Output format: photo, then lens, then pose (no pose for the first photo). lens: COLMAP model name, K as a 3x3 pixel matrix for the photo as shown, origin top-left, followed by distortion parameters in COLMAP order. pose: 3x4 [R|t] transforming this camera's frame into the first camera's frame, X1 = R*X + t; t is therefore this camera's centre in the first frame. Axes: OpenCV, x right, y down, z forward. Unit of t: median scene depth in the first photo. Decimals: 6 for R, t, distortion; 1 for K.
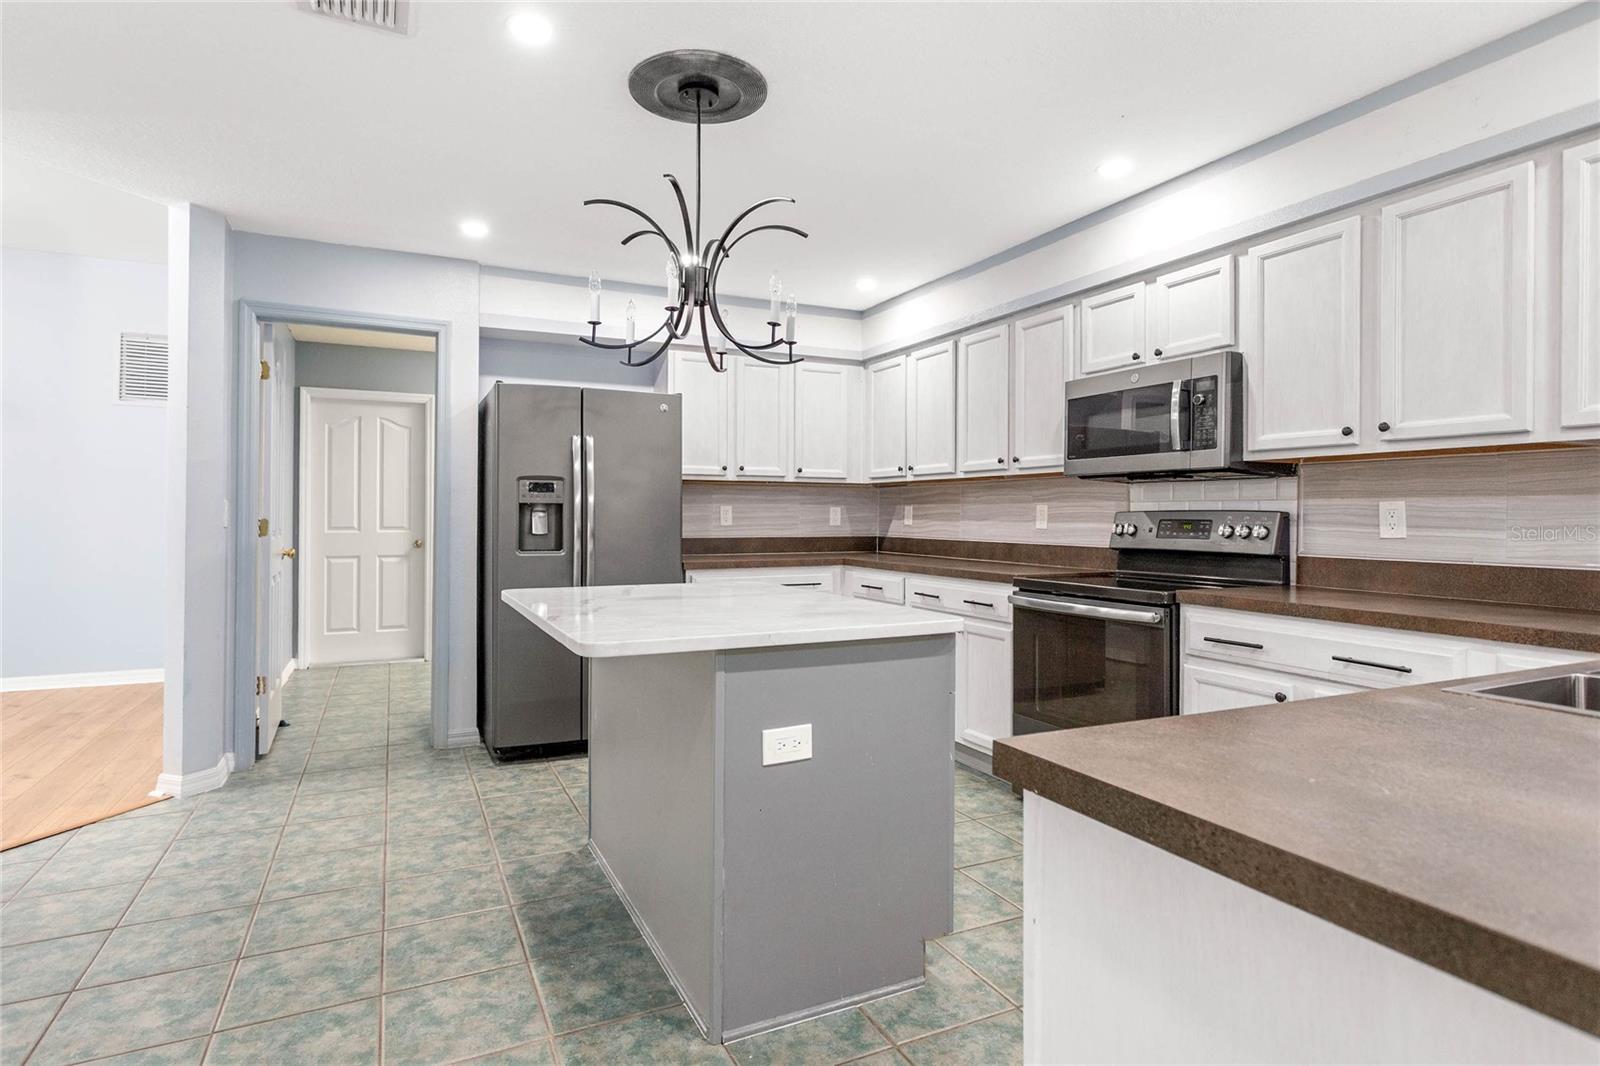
lens RADIAL K [[821.4, 0, 780.2], [0, 821.4, 513.8], [0, 0, 1]] dist [0.005312, 0.000444]
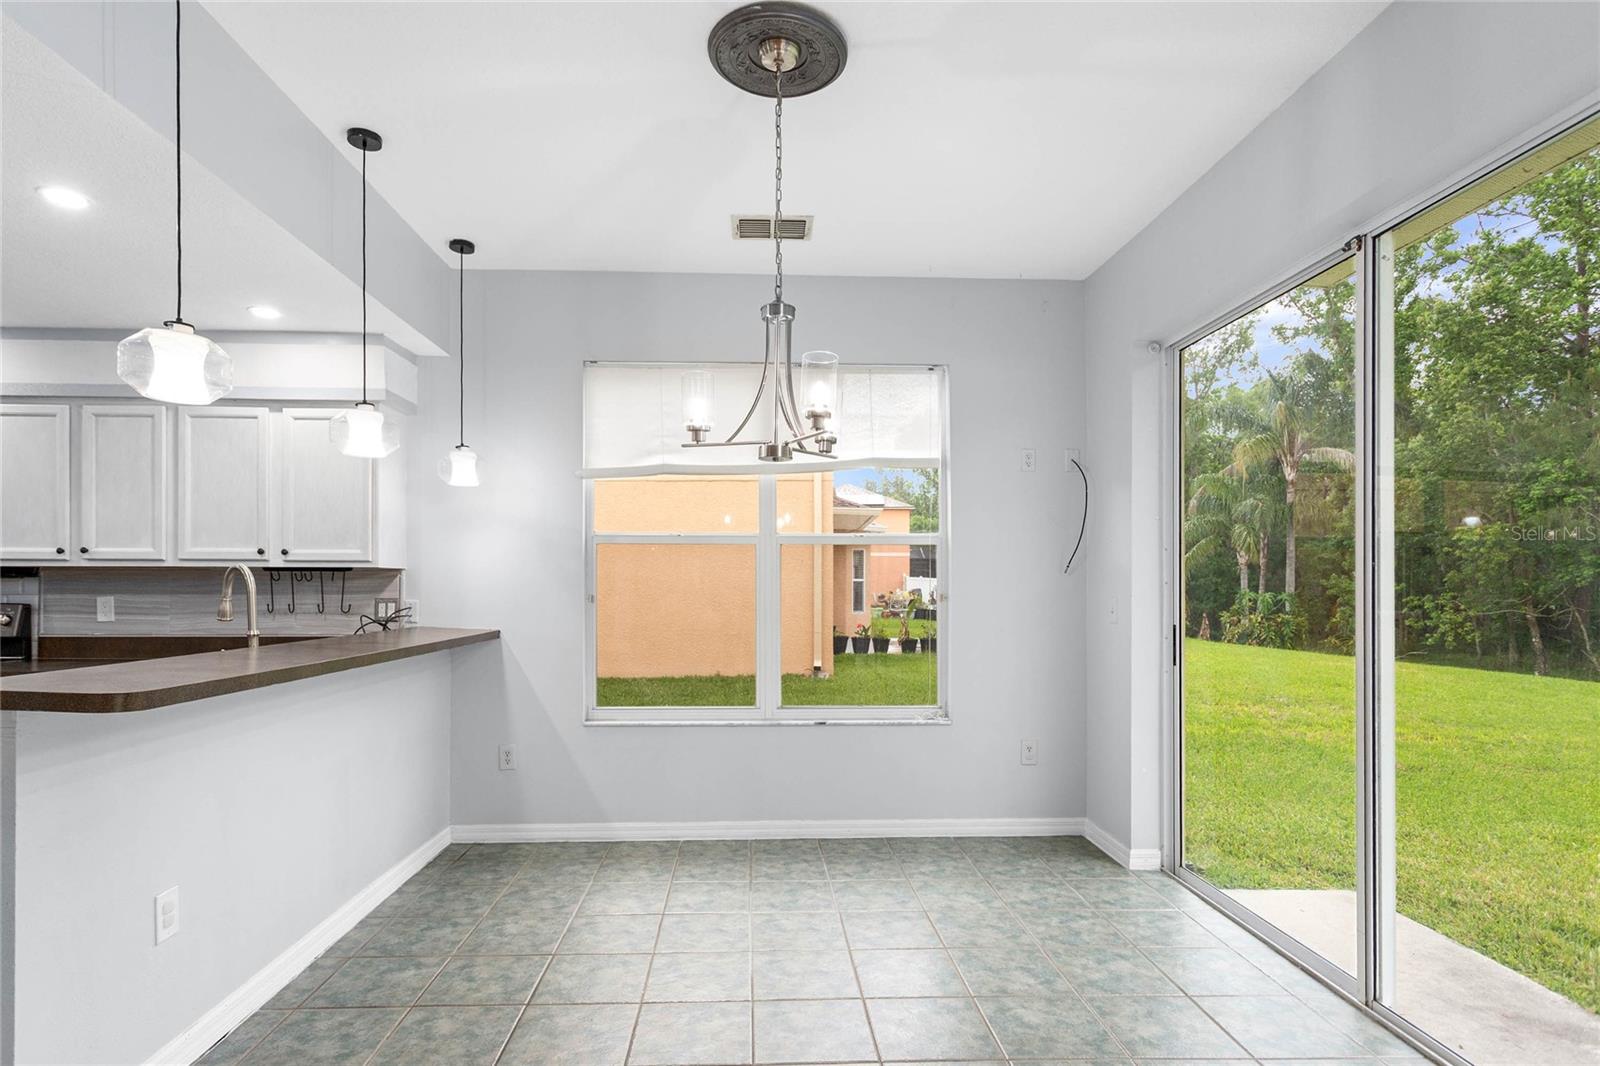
lens RADIAL K [[821.4, 0, 784.4], [0, 821.4, 587.0], [0, 0, 1]] dist [0.005312, 0.000444]
pose [[0.385483, -0.002736, 0.922711, -0.149965], [-0.001200, 0.999993, 0.003467, -0.037704], [-0.922714, -0.002444, 0.385477, -0.669592]]
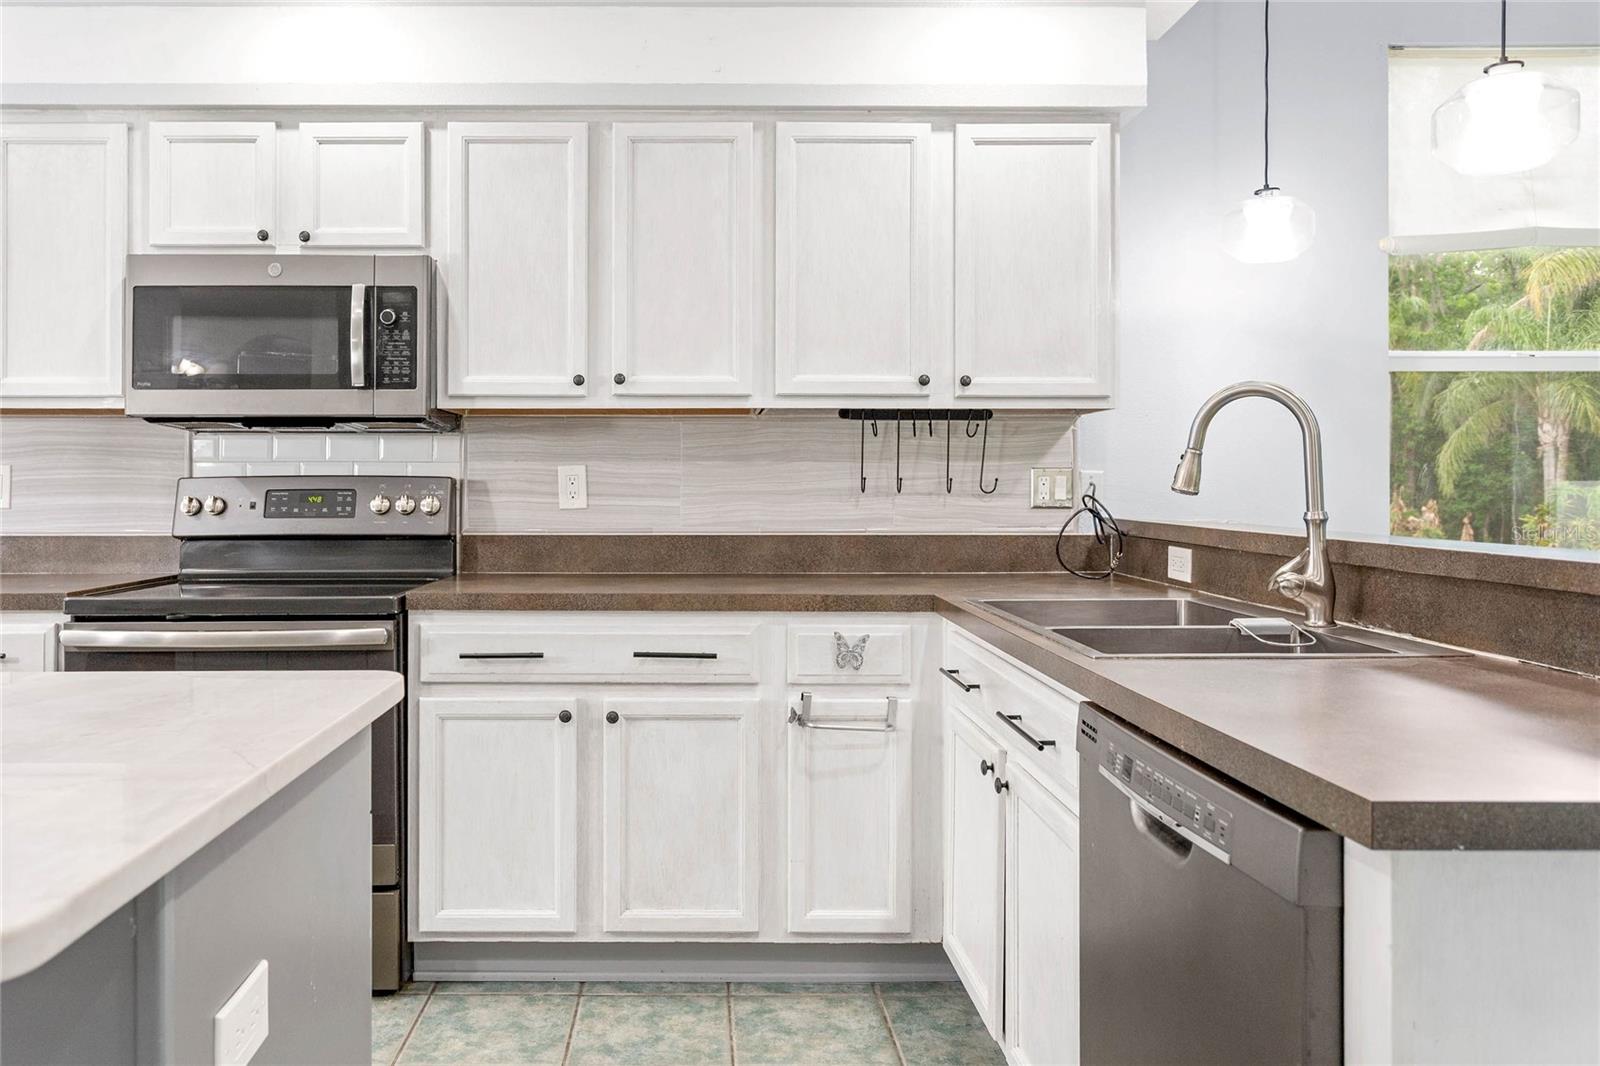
lens RADIAL K [[1158.0, 0, 736.1], [0, 1158.0, 479.8], [0, 0, 1]] dist [-0.012311, 0.003427]
pose [[0.420990, -0.000976, 0.907065, -0.263604], [0.000953, 0.999999, 0.000633, -0.000961], [-0.907065, 0.000598, 0.420991, 0.326643]]
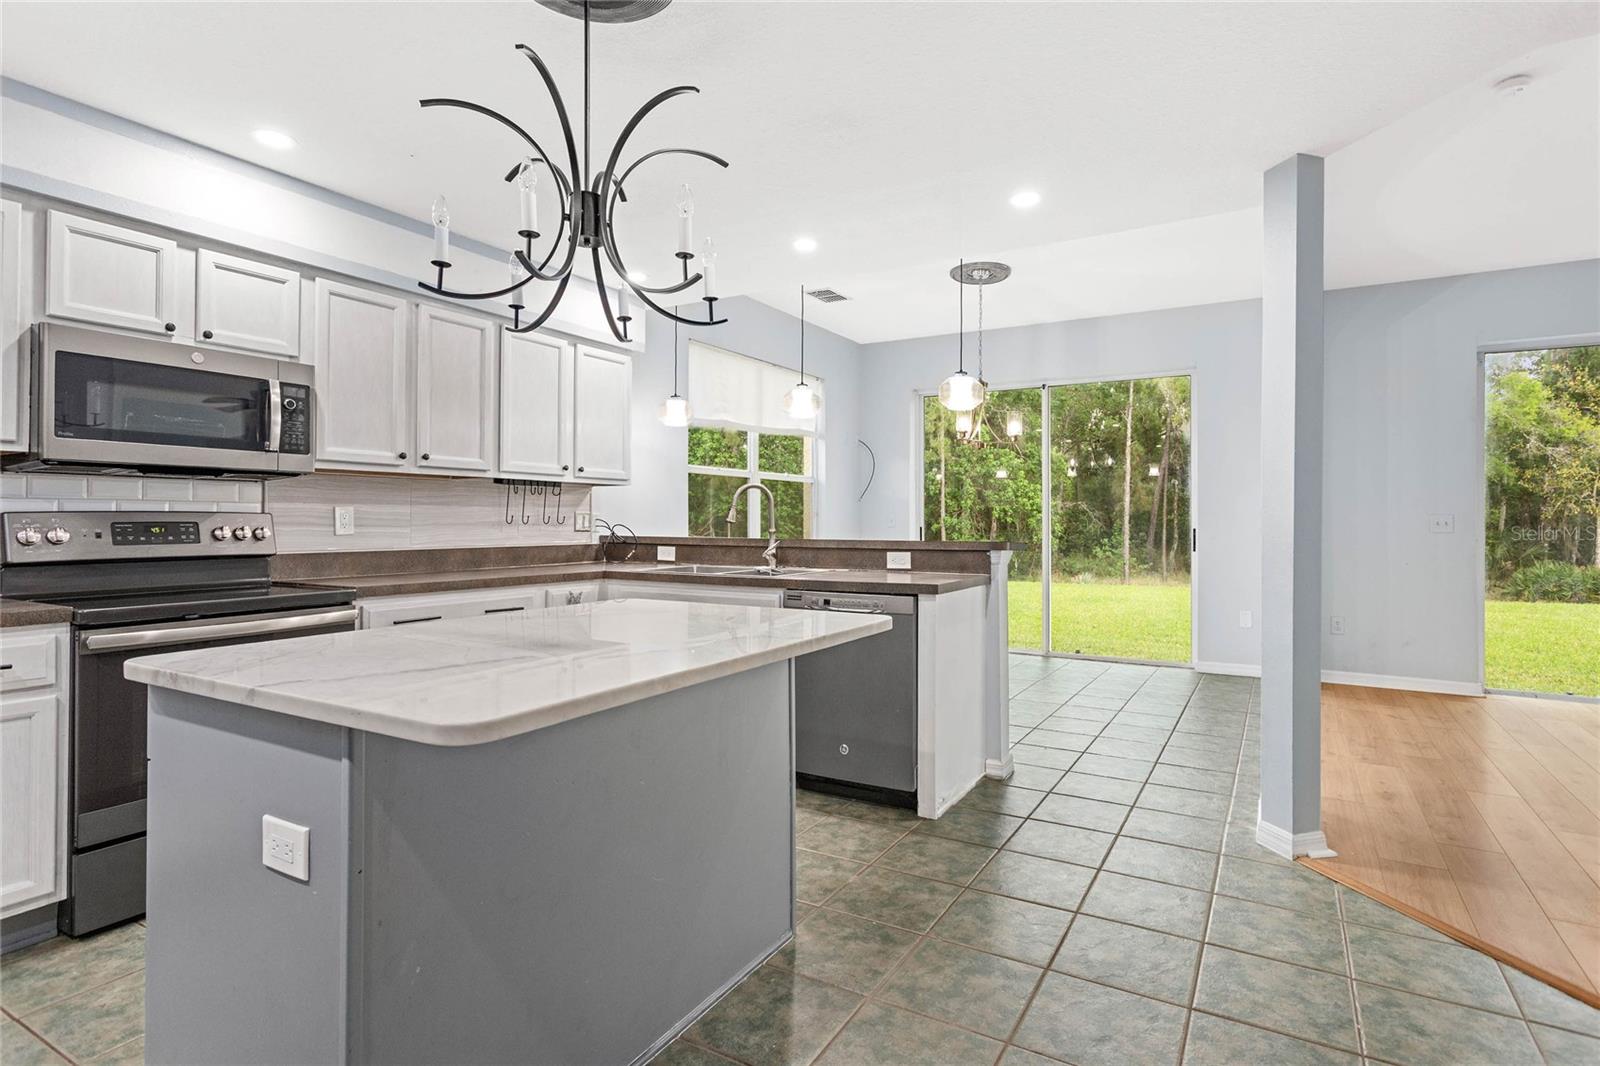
lens RADIAL K [[821.4, 0, 815.5], [0, 821.4, 526.1], [0, 0, 1]] dist [0.005312, 0.000444]
pose [[-0.576037, -0.011723, 0.817339, -0.724669], [-0.006076, 0.999931, 0.010060, -0.001852], [-0.817401, 0.000829, -0.576069, 1.085813]]
